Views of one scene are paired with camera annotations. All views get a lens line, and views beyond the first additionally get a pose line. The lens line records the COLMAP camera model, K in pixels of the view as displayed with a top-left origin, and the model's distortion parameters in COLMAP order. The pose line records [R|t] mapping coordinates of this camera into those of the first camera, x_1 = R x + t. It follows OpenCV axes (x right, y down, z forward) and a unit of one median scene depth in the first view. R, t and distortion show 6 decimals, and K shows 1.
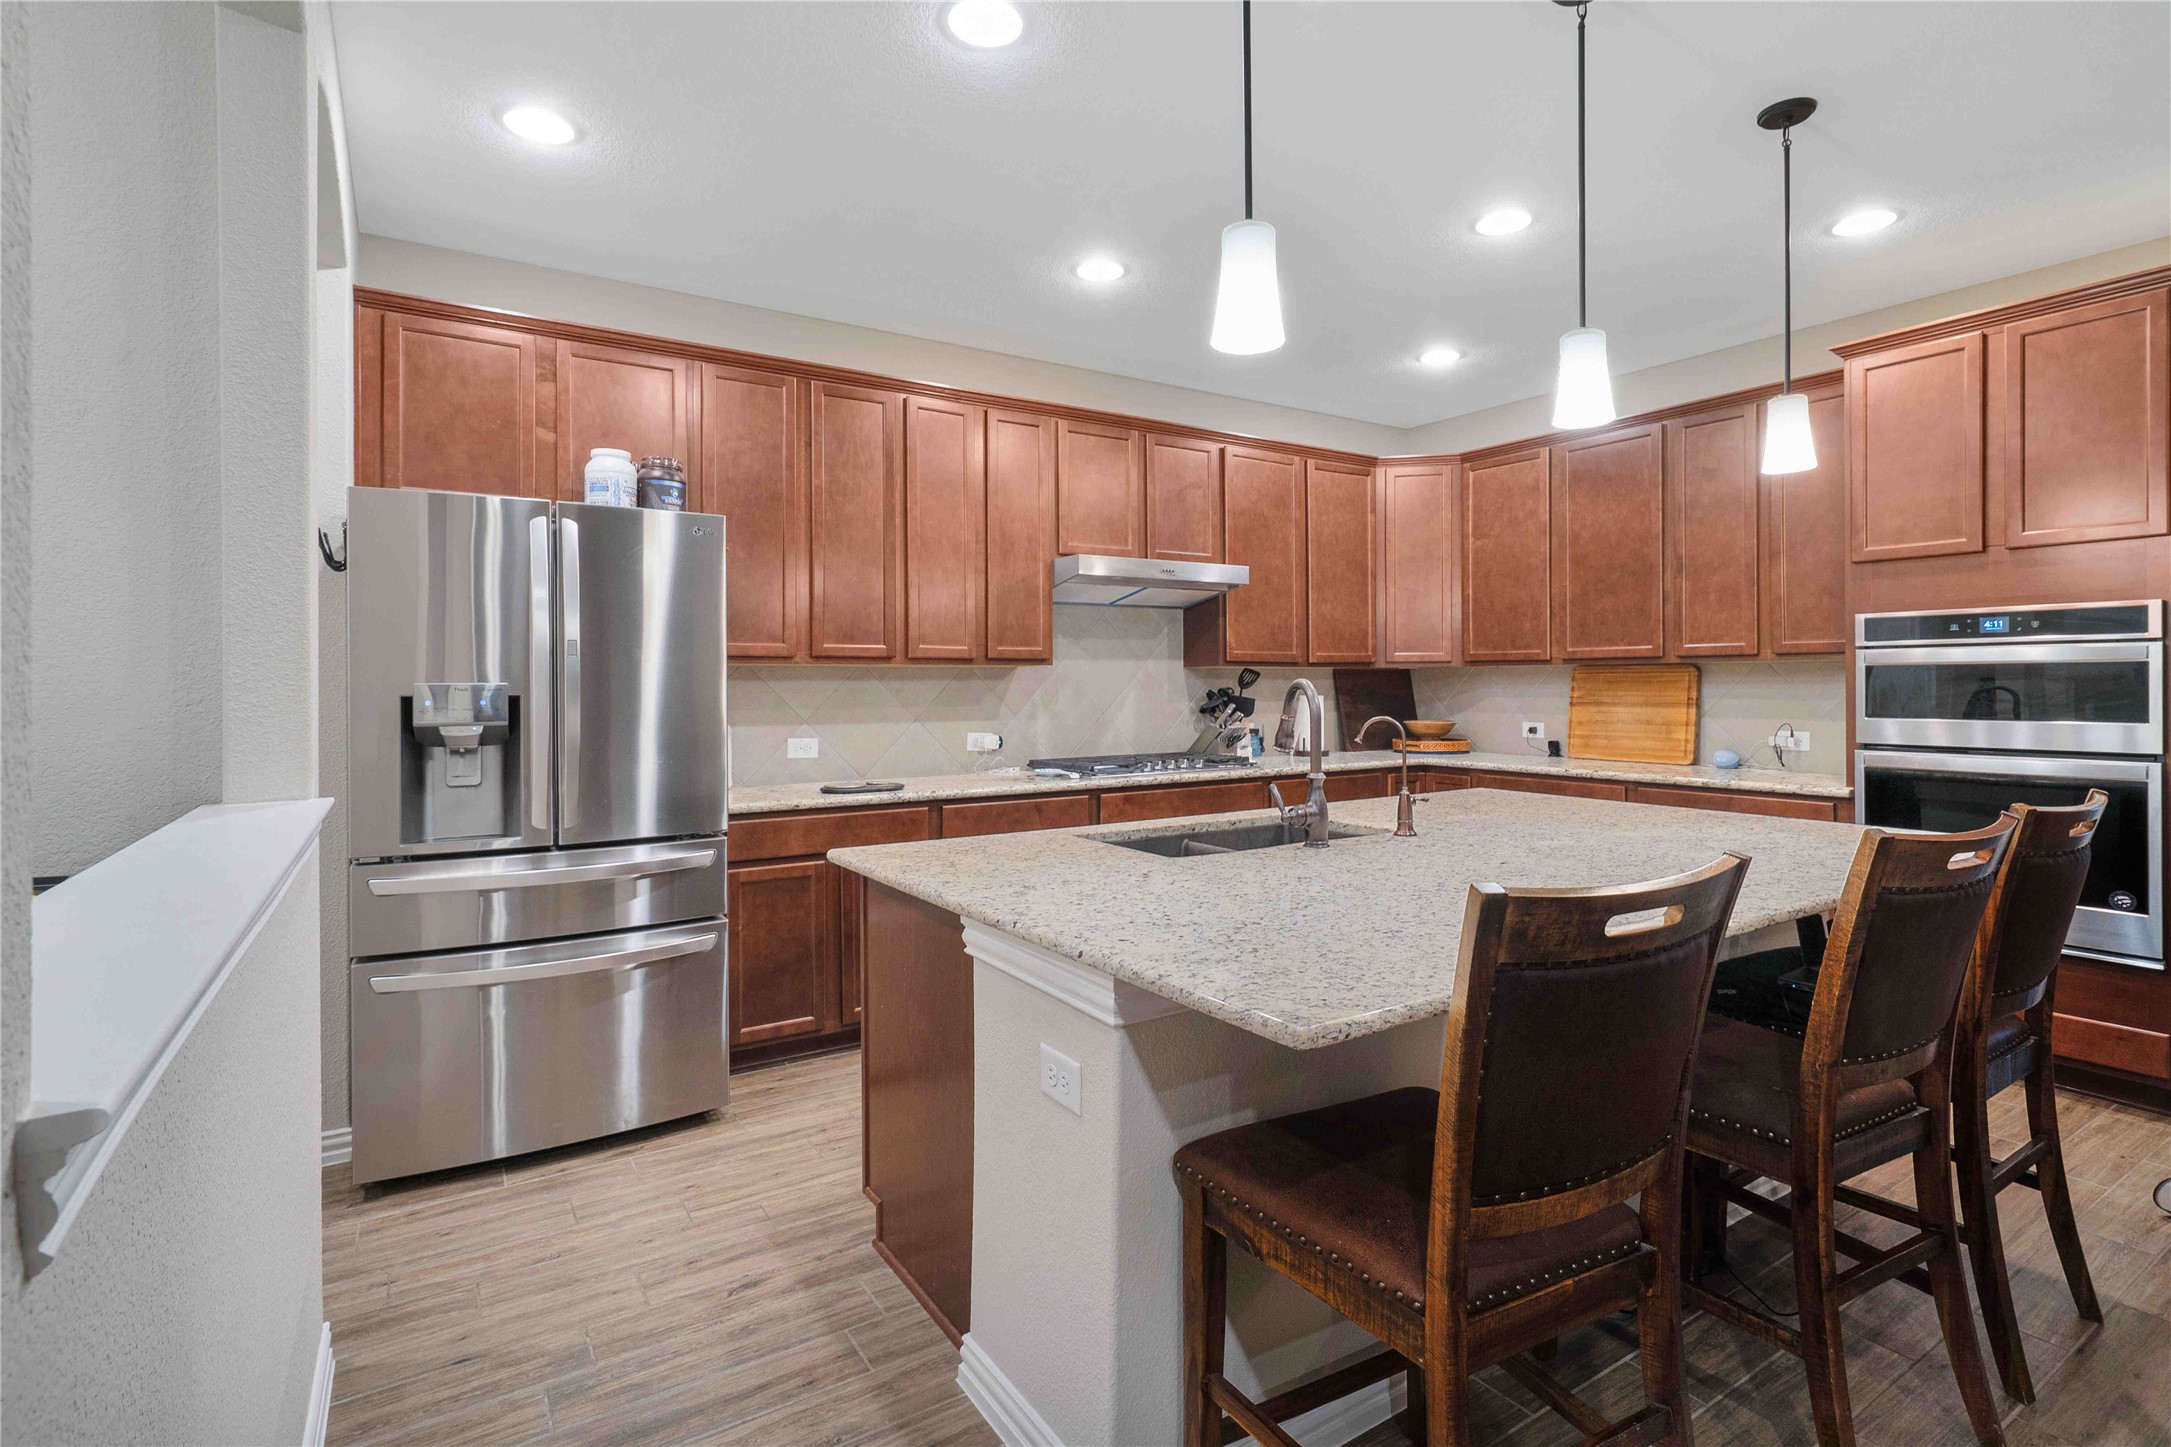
lens RADIAL K [[1060.5, 0, 1108.2], [0, 1060.5, 675.3], [0, 0, 1]] dist [-0.005701, 0.000439]
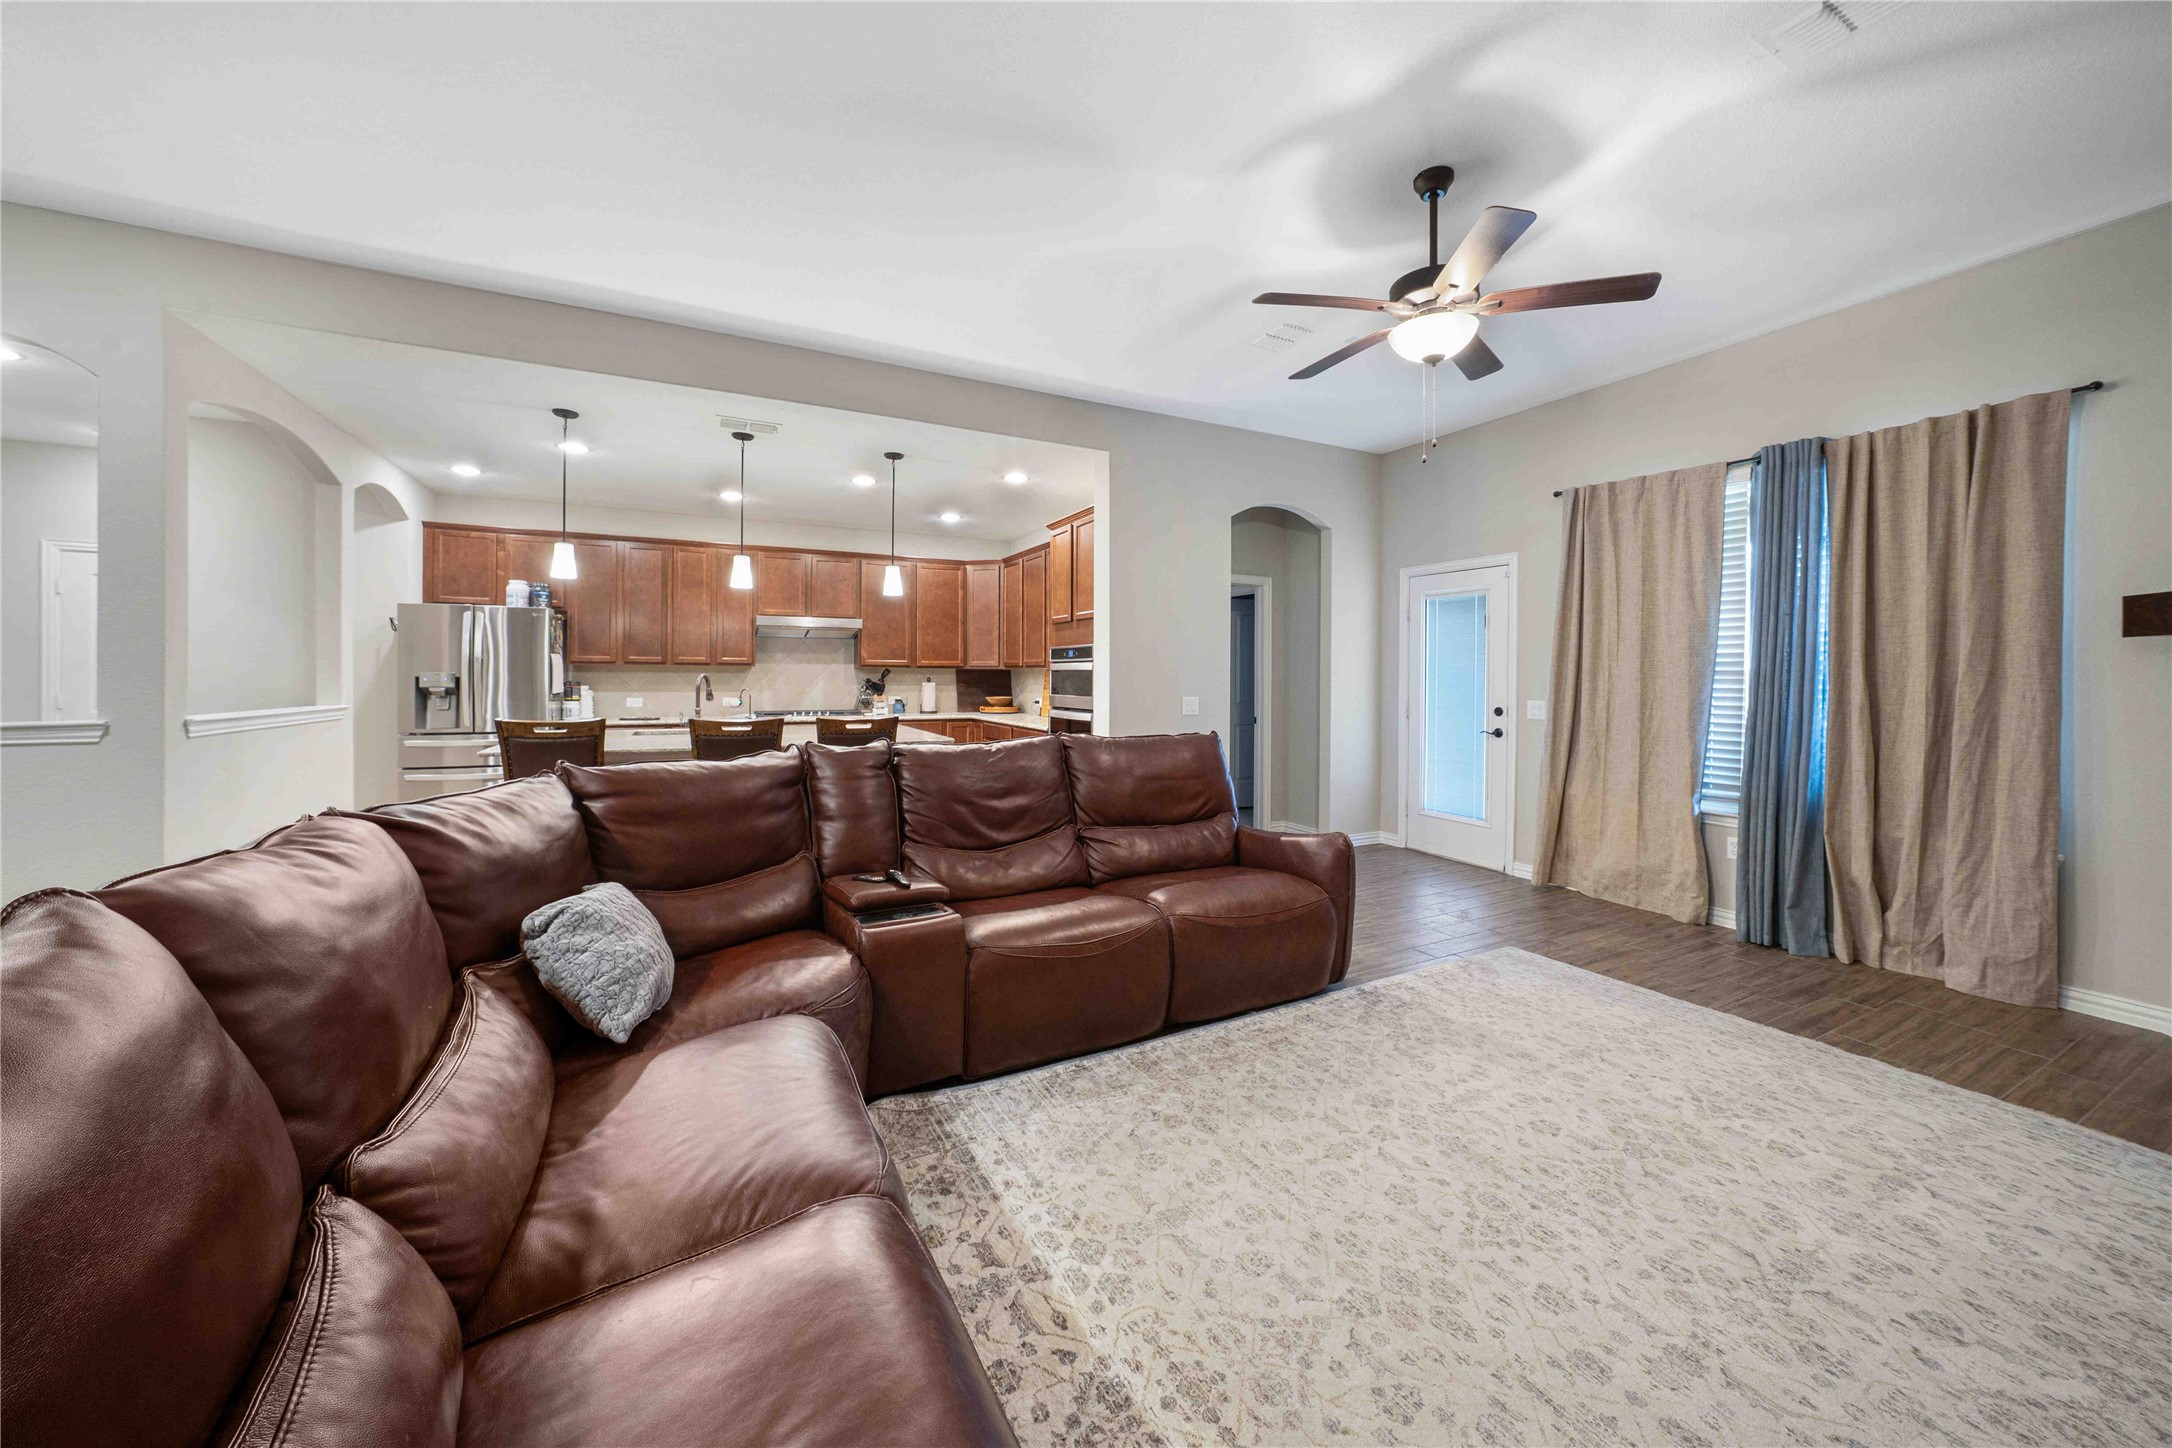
lens RADIAL K [[779.6, 0, 1095.7], [0, 779.6, 686.5], [0, 0, 1]] dist [-0.027417, 0.005079]
pose [[0.993846, 0.012265, -0.110092, 0.793544], [-0.010035, 0.999734, 0.020785, -0.008658], [0.110318, -0.019553, 0.993704, -0.484111]]
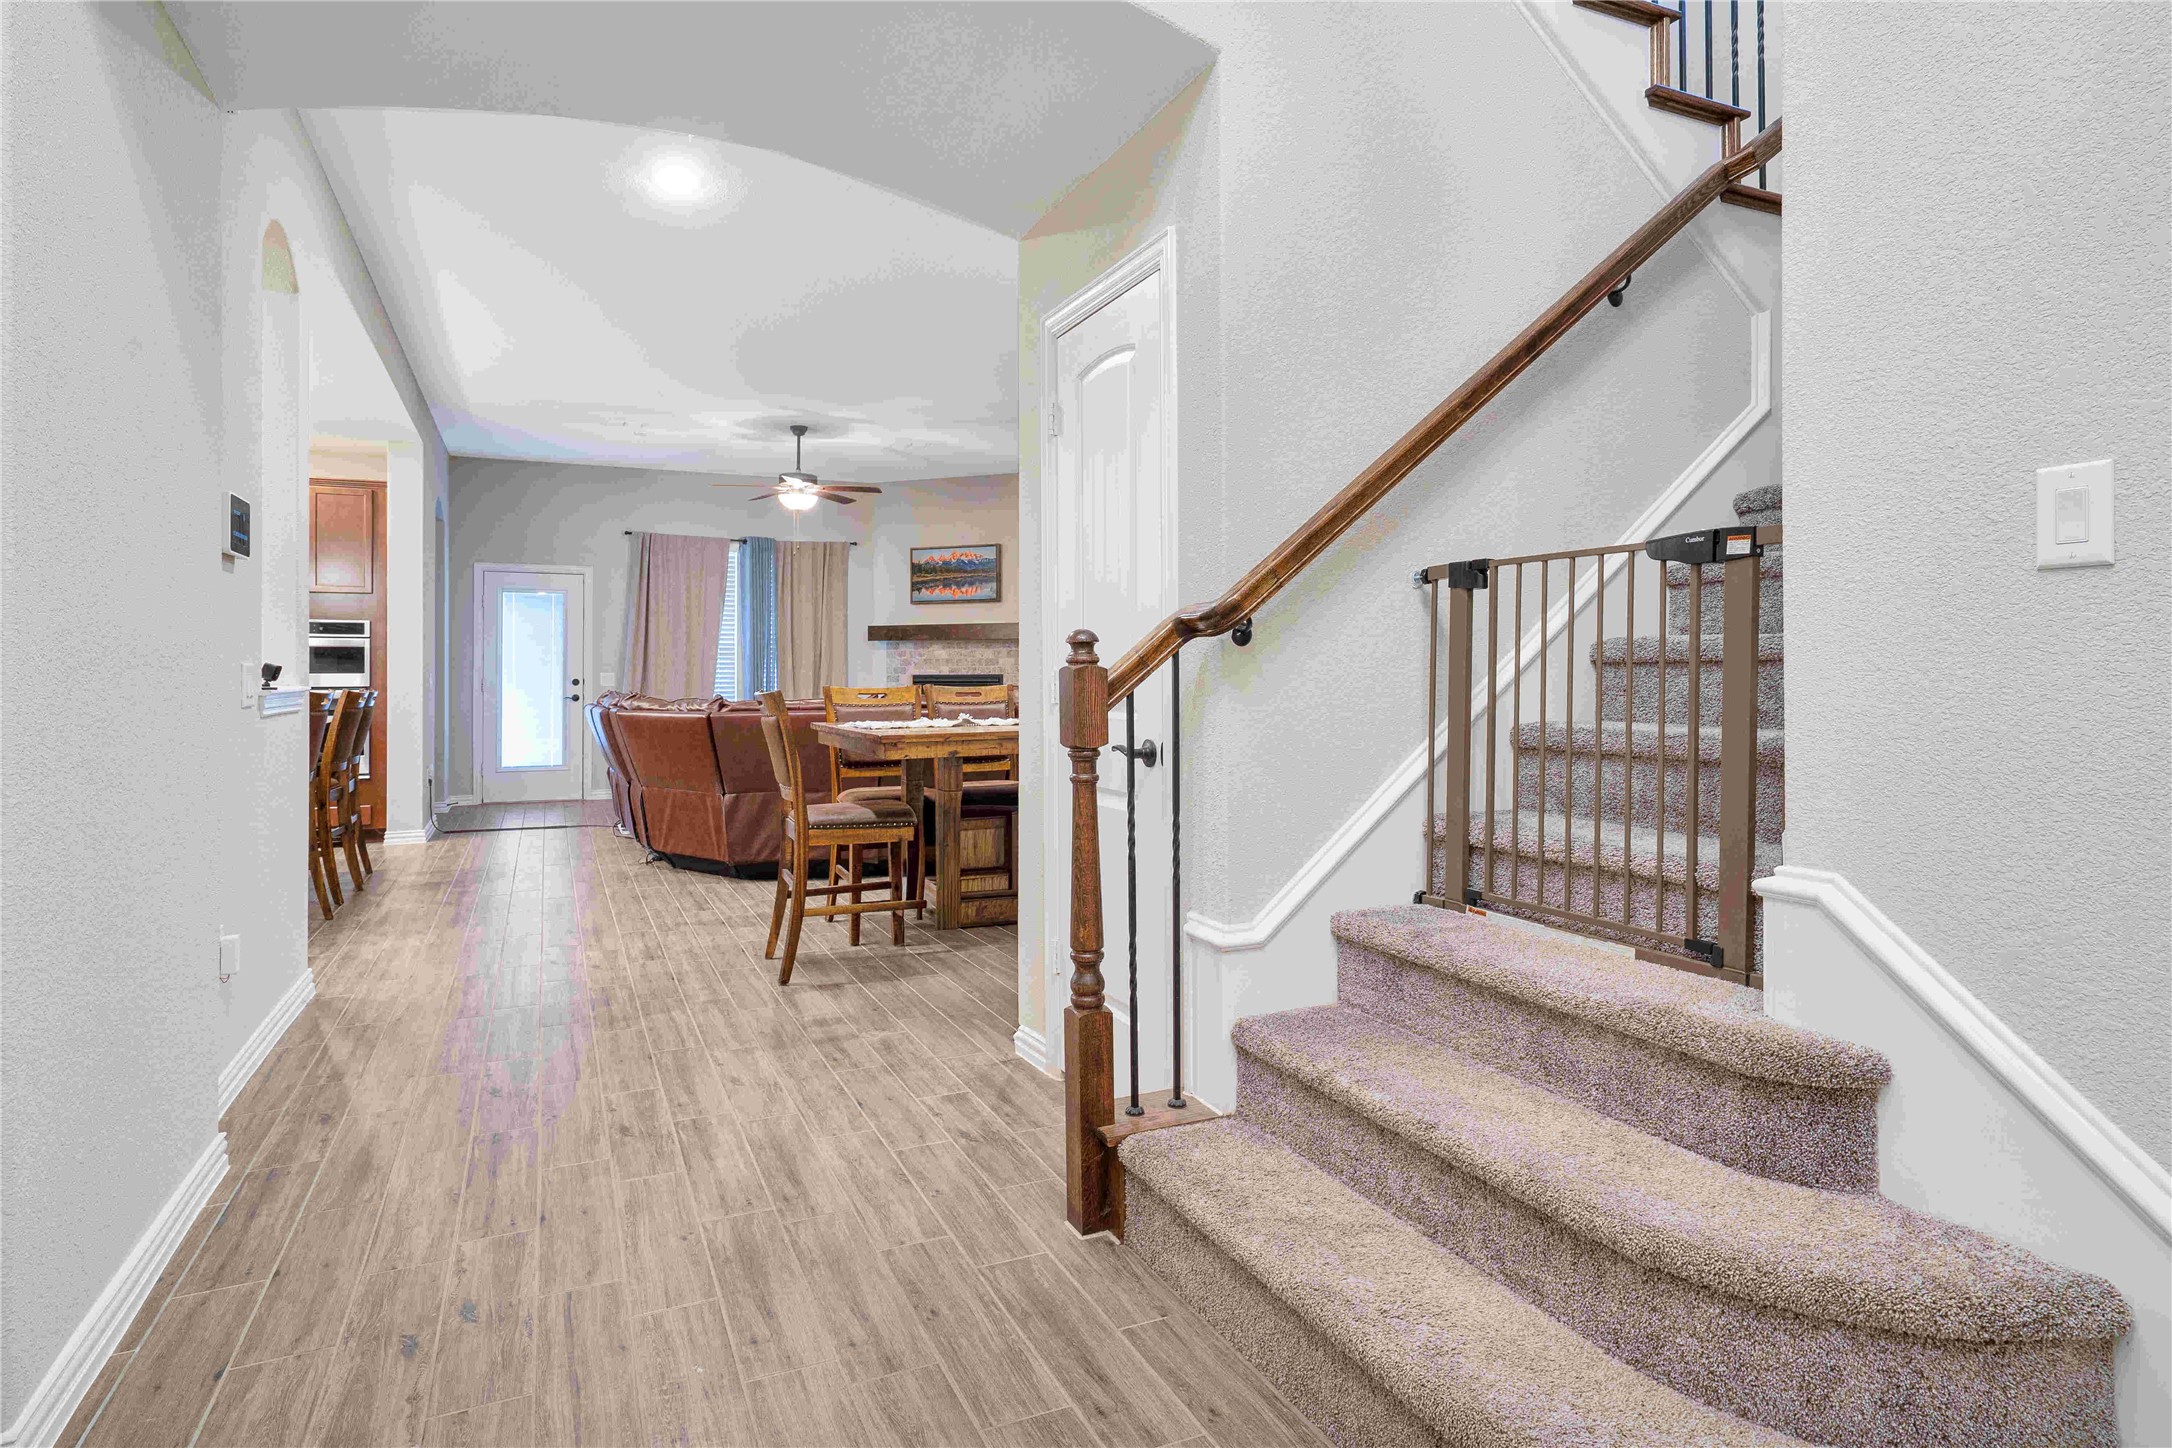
lens RADIAL K [[1208.6, 0, 1126.4], [0, 1208.6, 646.9], [0, 0, 1]] dist [0.006364, 0.000817]
pose [[0.164172, 0.025979, 0.986090, -0.954366], [-0.006556, 0.999660, -0.025245, 0.030212], [-0.986410, -0.002321, 0.164287, -0.766225]]
